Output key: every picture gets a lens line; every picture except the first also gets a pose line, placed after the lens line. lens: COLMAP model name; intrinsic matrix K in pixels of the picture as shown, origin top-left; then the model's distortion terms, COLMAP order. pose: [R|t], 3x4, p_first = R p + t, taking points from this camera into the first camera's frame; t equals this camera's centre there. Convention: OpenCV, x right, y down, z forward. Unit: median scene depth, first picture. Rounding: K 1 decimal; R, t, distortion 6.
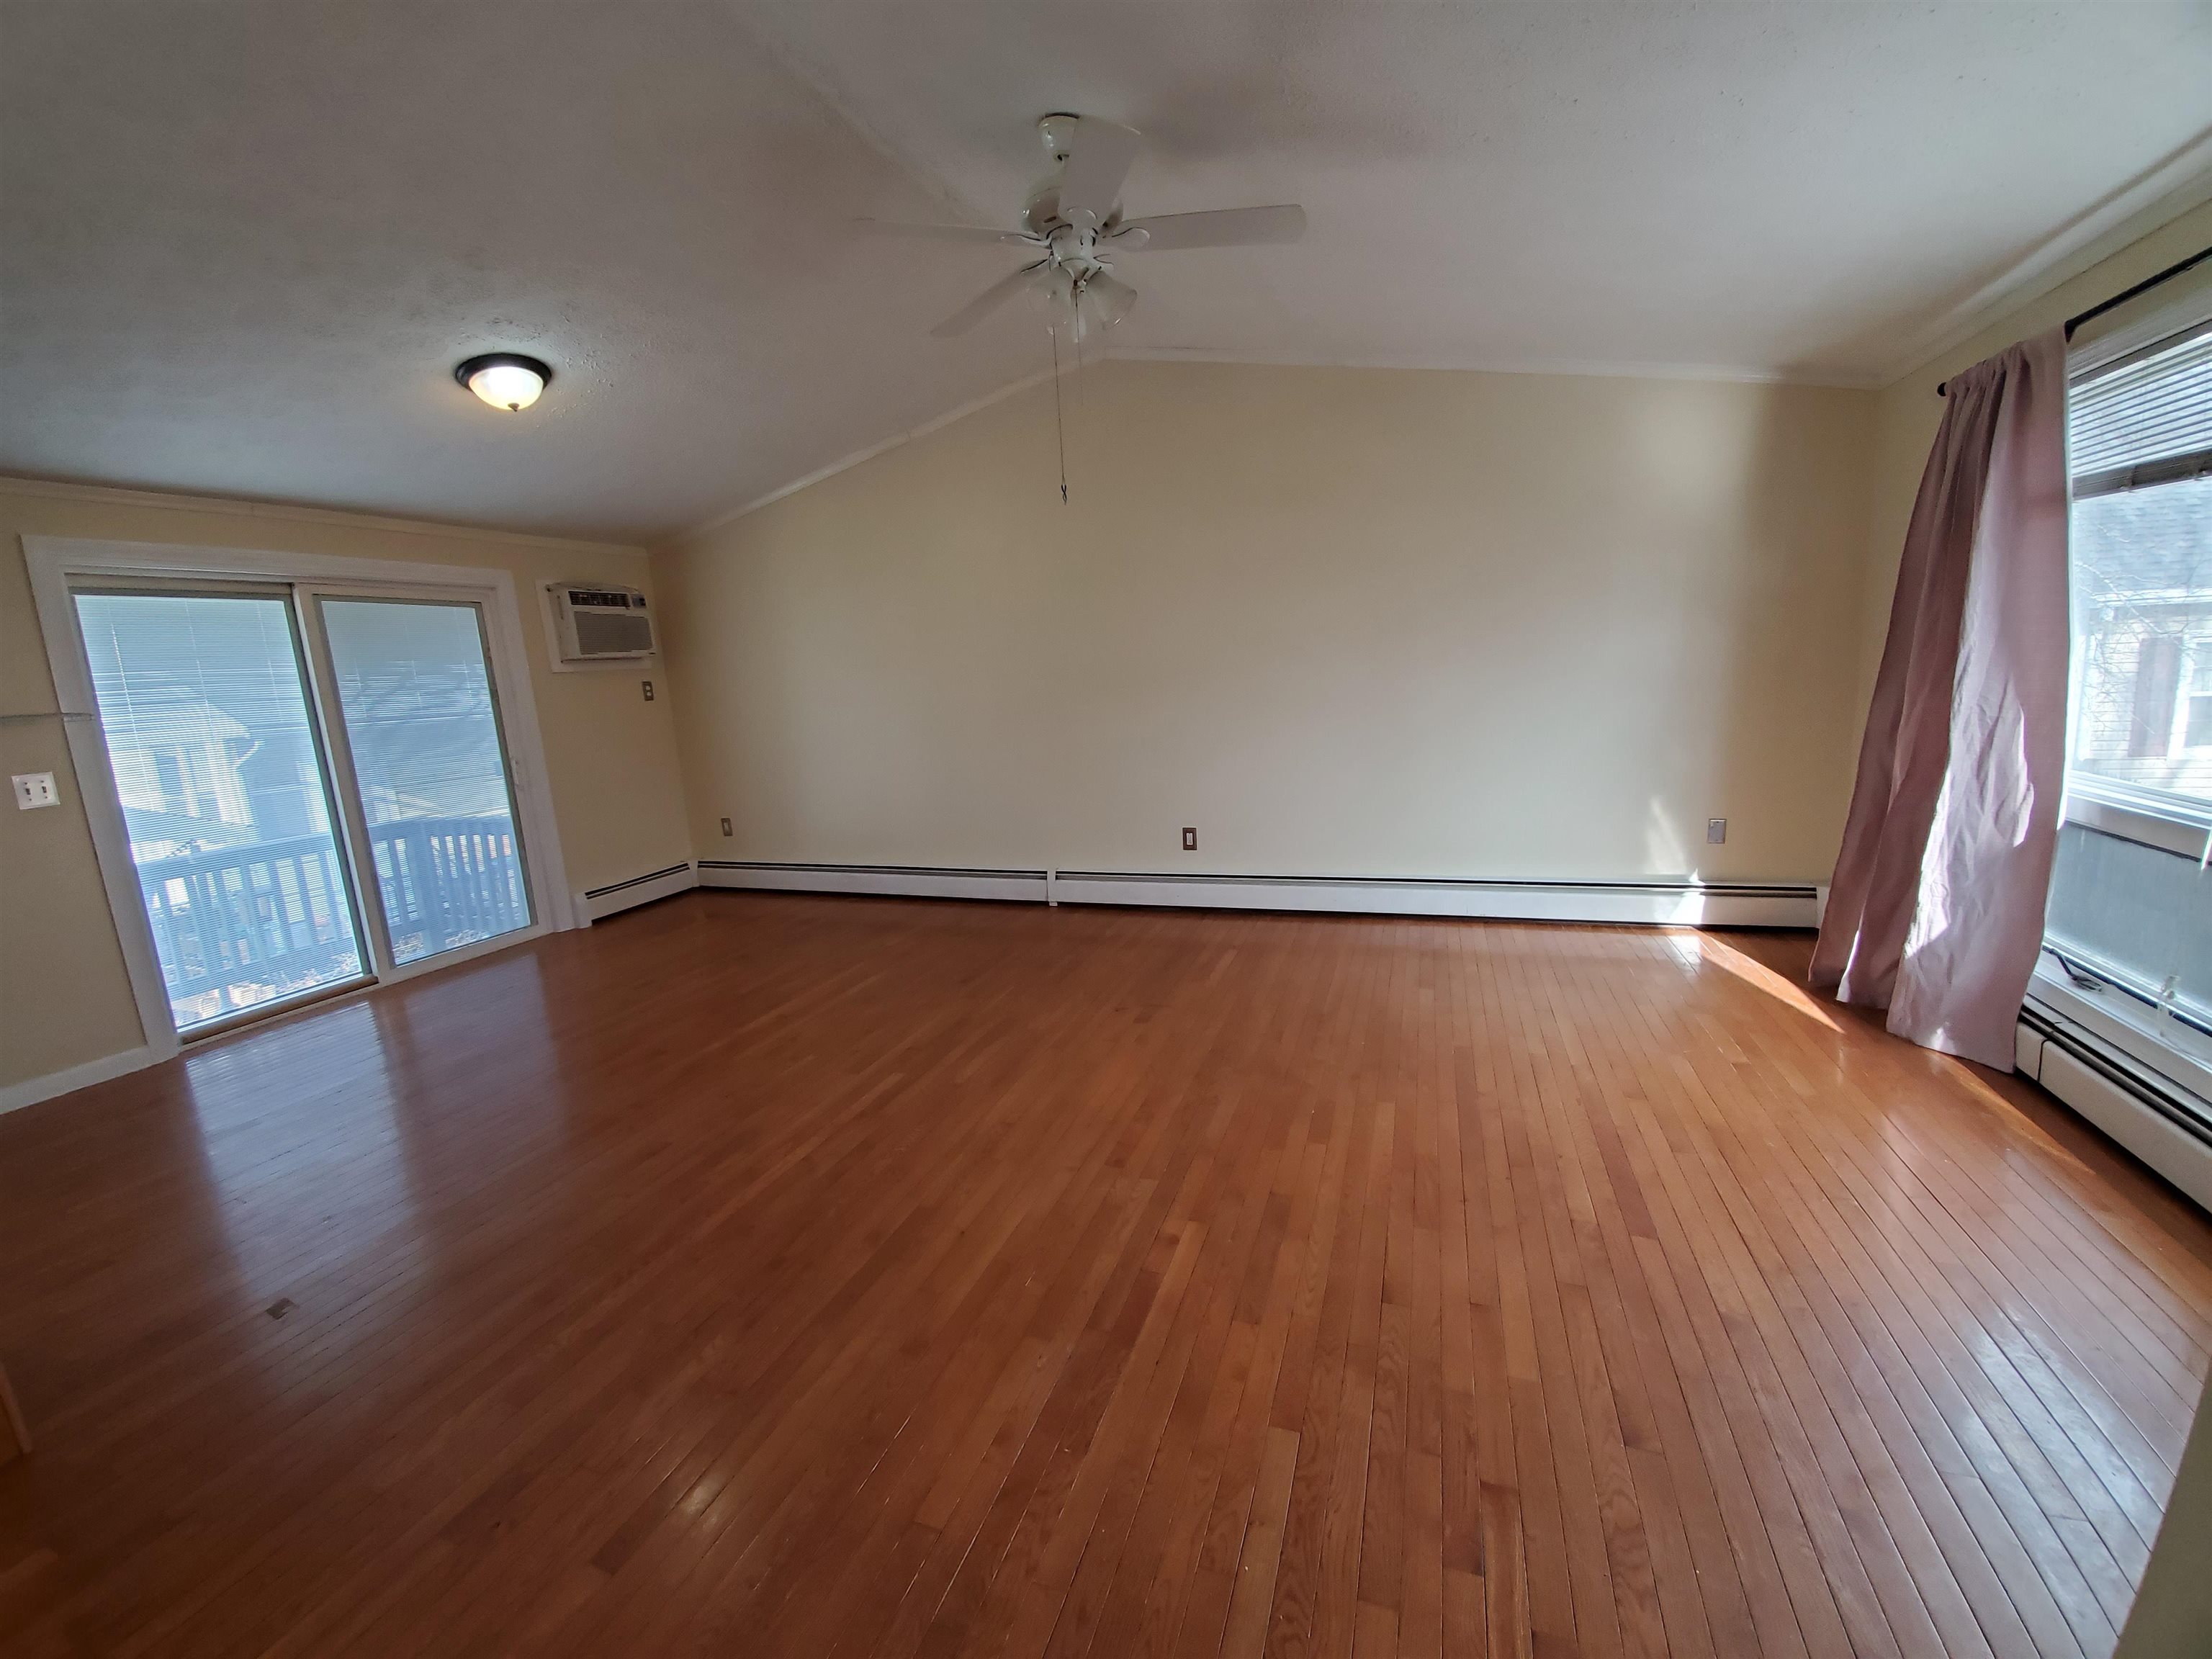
lens RADIAL K [[874.6, 0, 1090.7], [0, 874.6, 832.7], [0, 0, 1]] dist [0.013990, -0.016770]
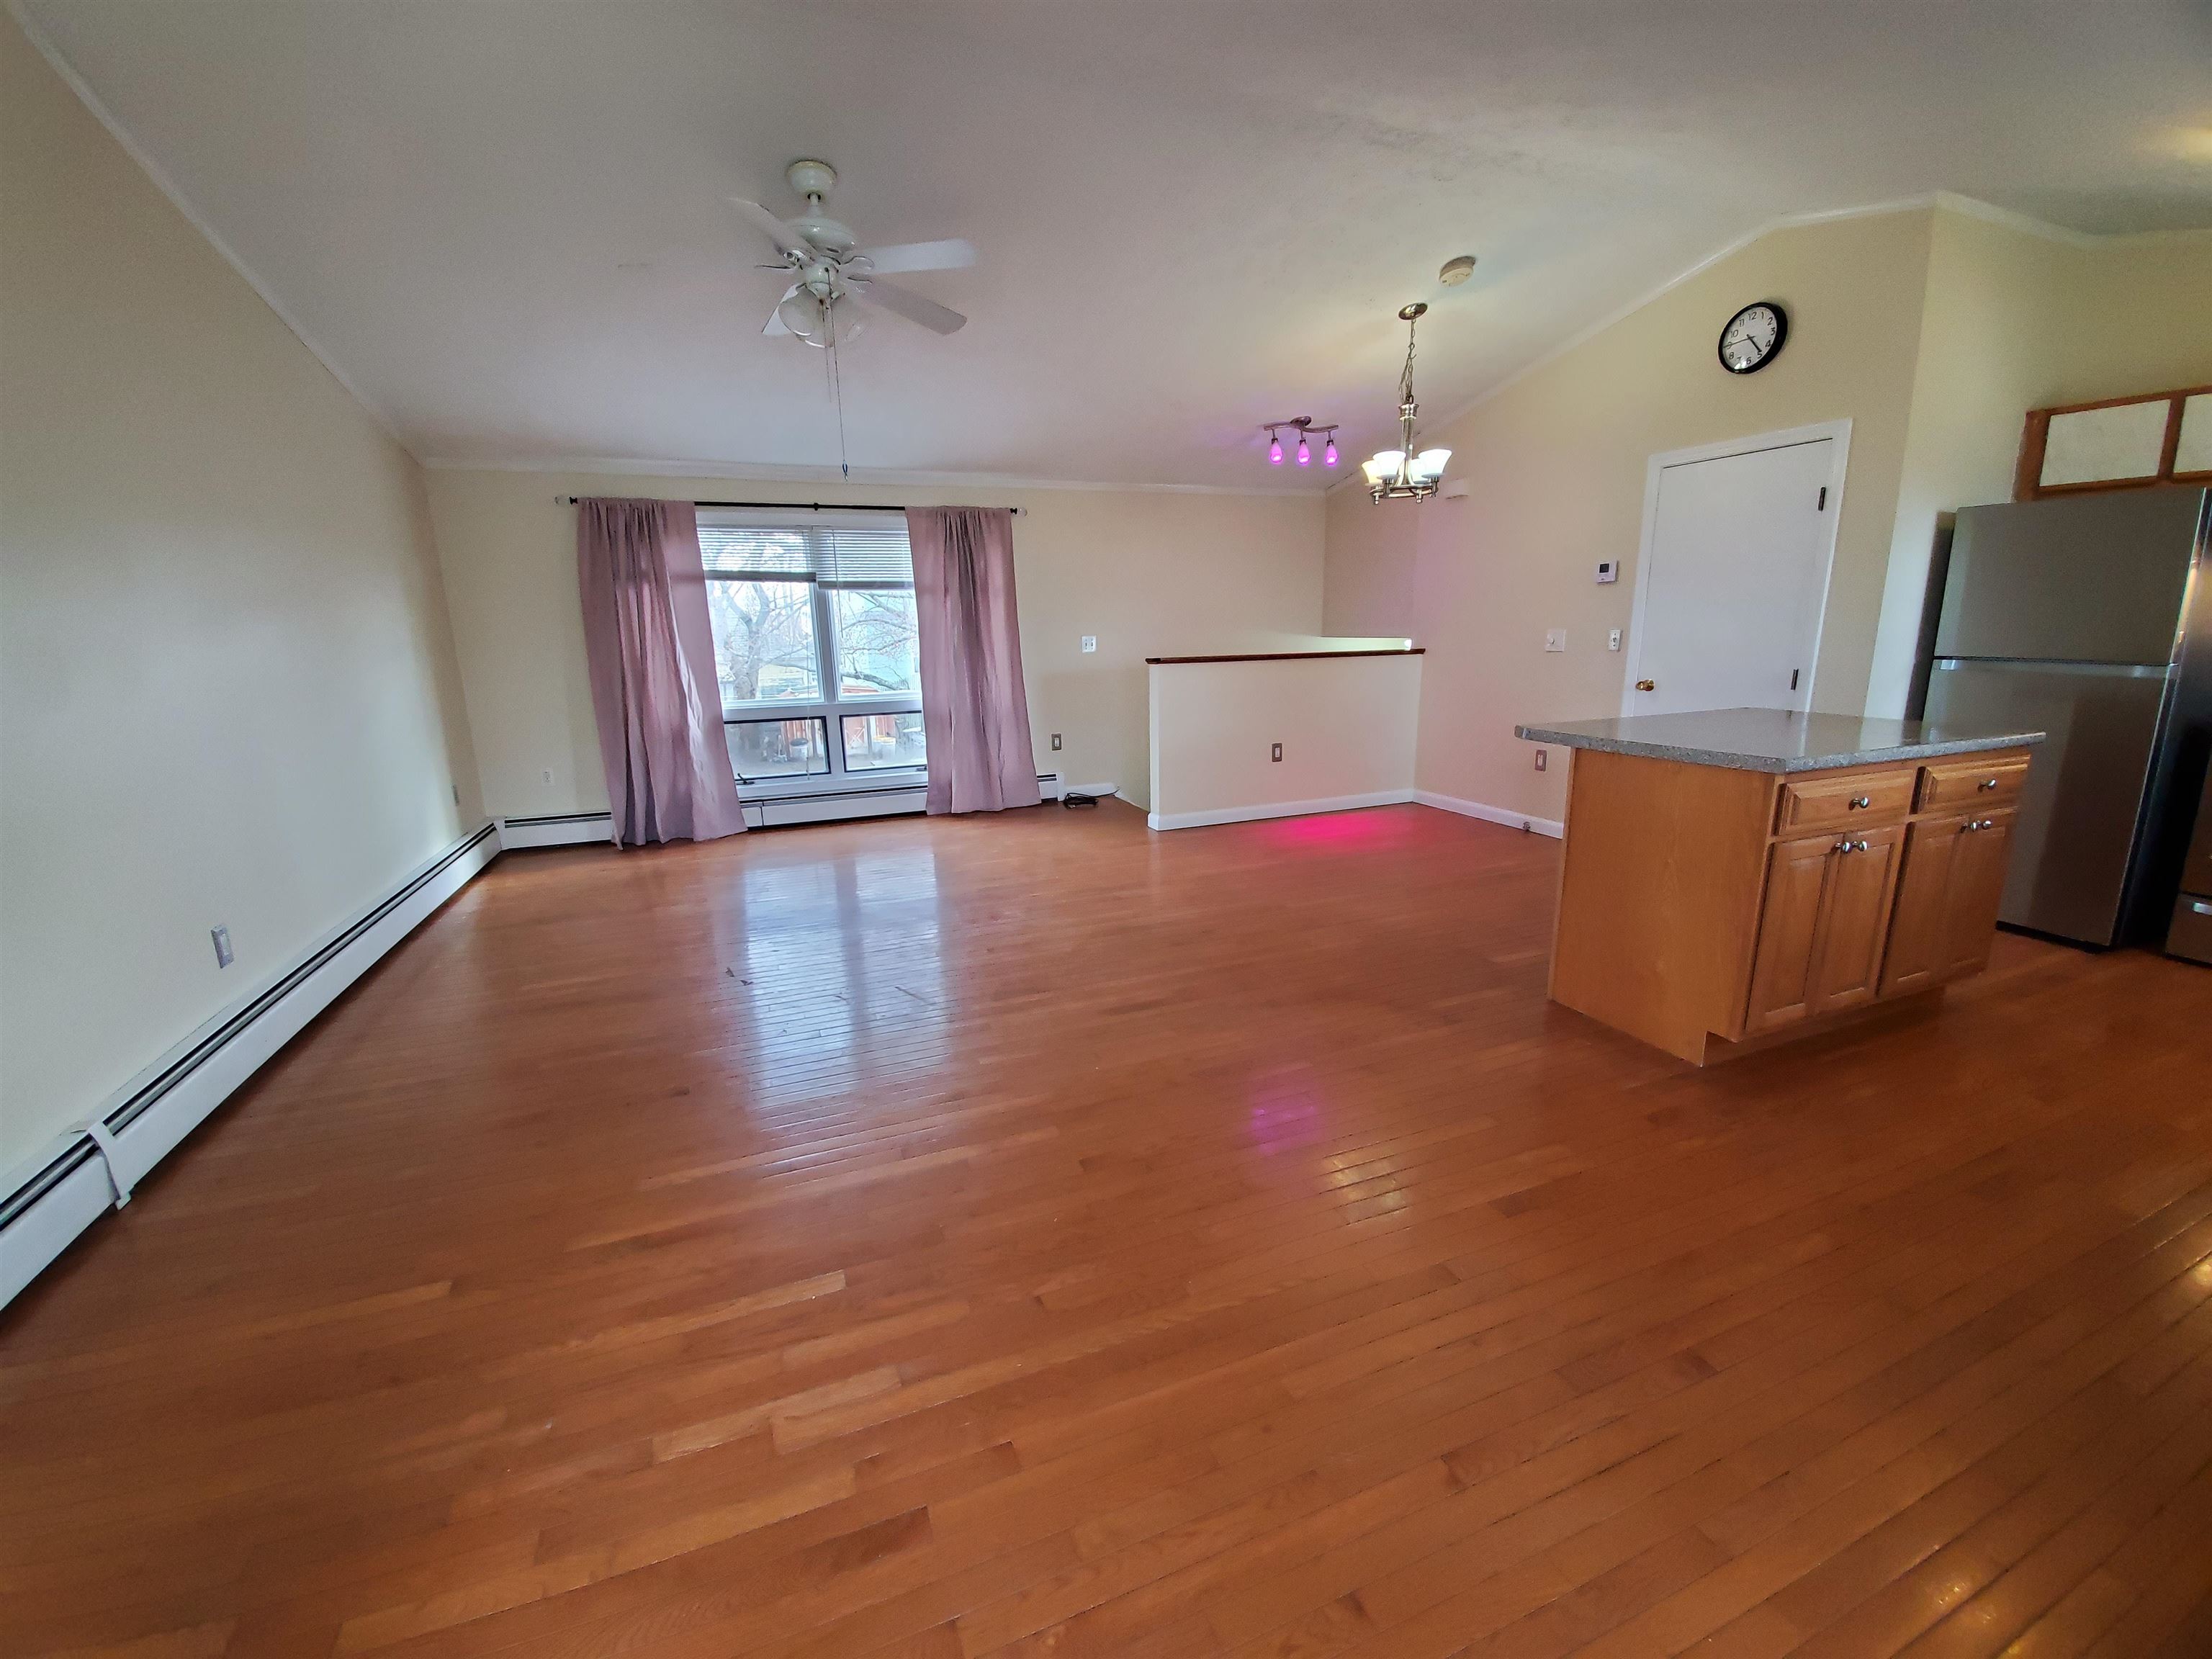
lens RADIAL K [[874.6, 0, 1090.7], [0, 874.6, 832.7], [0, 0, 1]] dist [0.013990, -0.016770]
pose [[-0.658919, -0.098762, 0.745702, -0.851755], [0.192037, 0.936407, 0.293708, -0.149900], [-0.727288, 0.336732, -0.598050, 1.166675]]
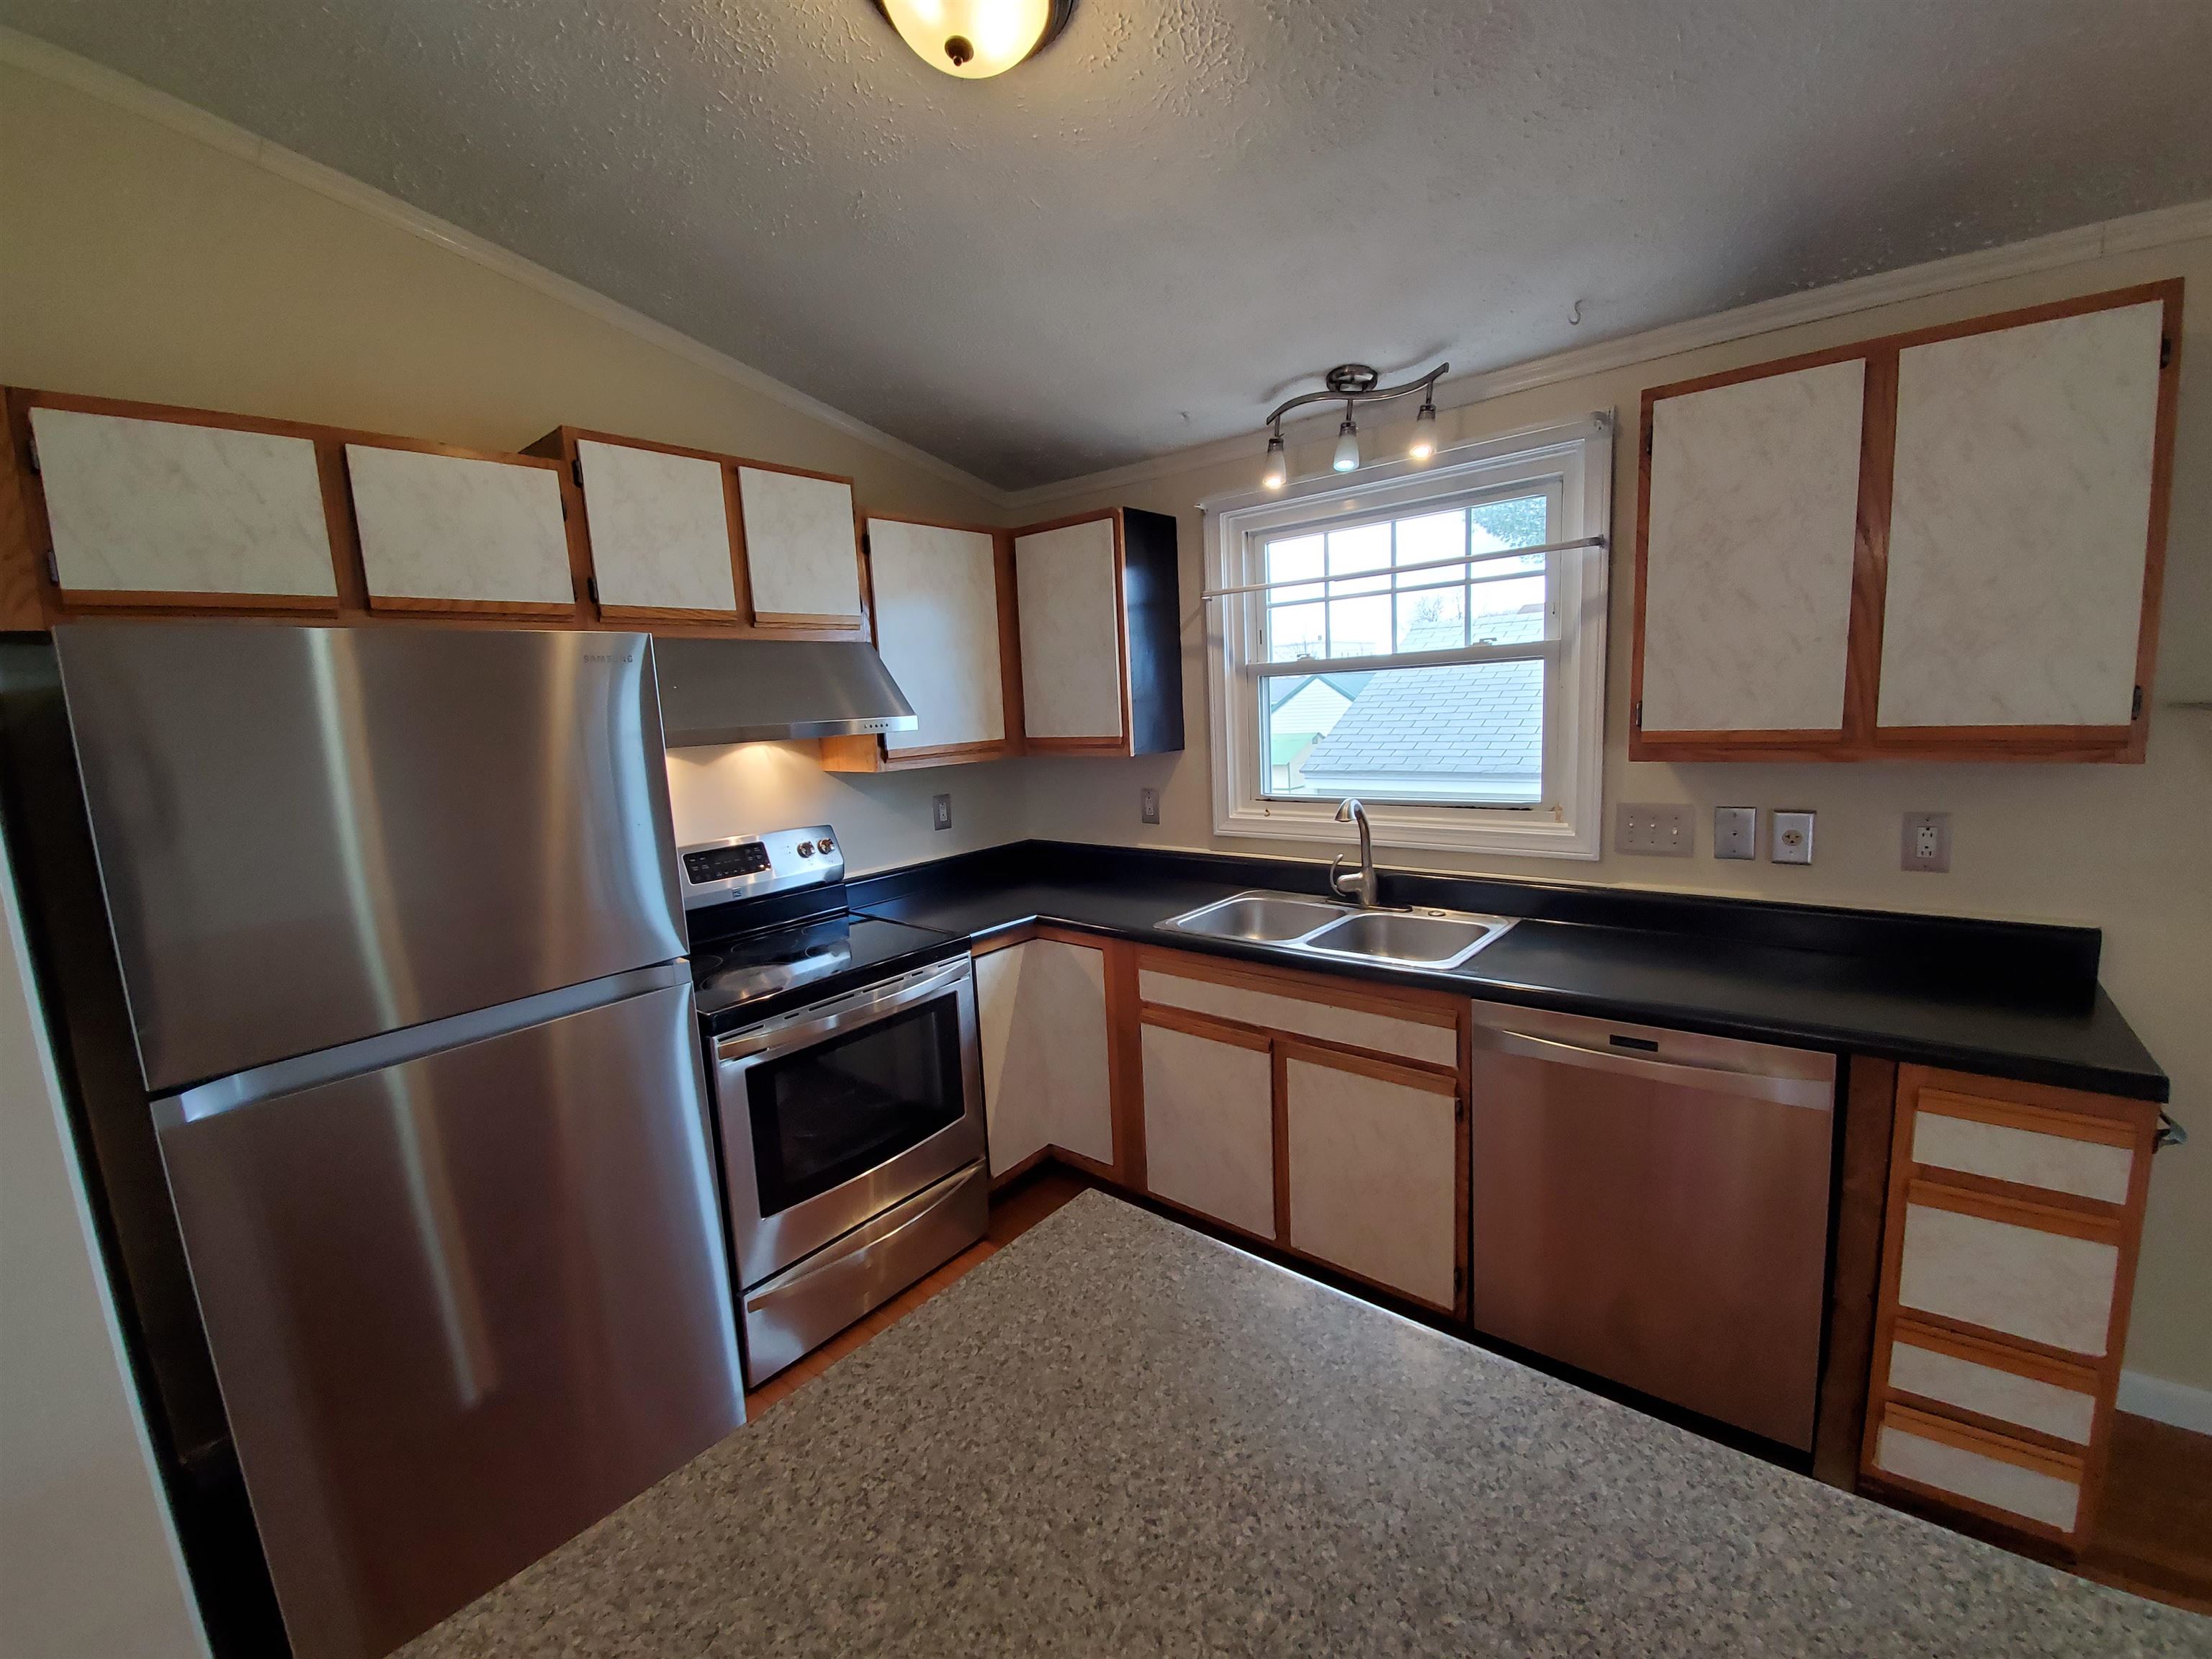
lens RADIAL K [[896.4, 0, 1085.4], [0, 896.4, 832.5], [0, 0, 1]] dist [0.013450, -0.018621]
pose [[-0.342186, 0.214383, -0.914849, -0.575199], [-0.092840, 0.961147, 0.259957, -0.062191], [0.935035, 0.173888, -0.308988, 0.209203]]
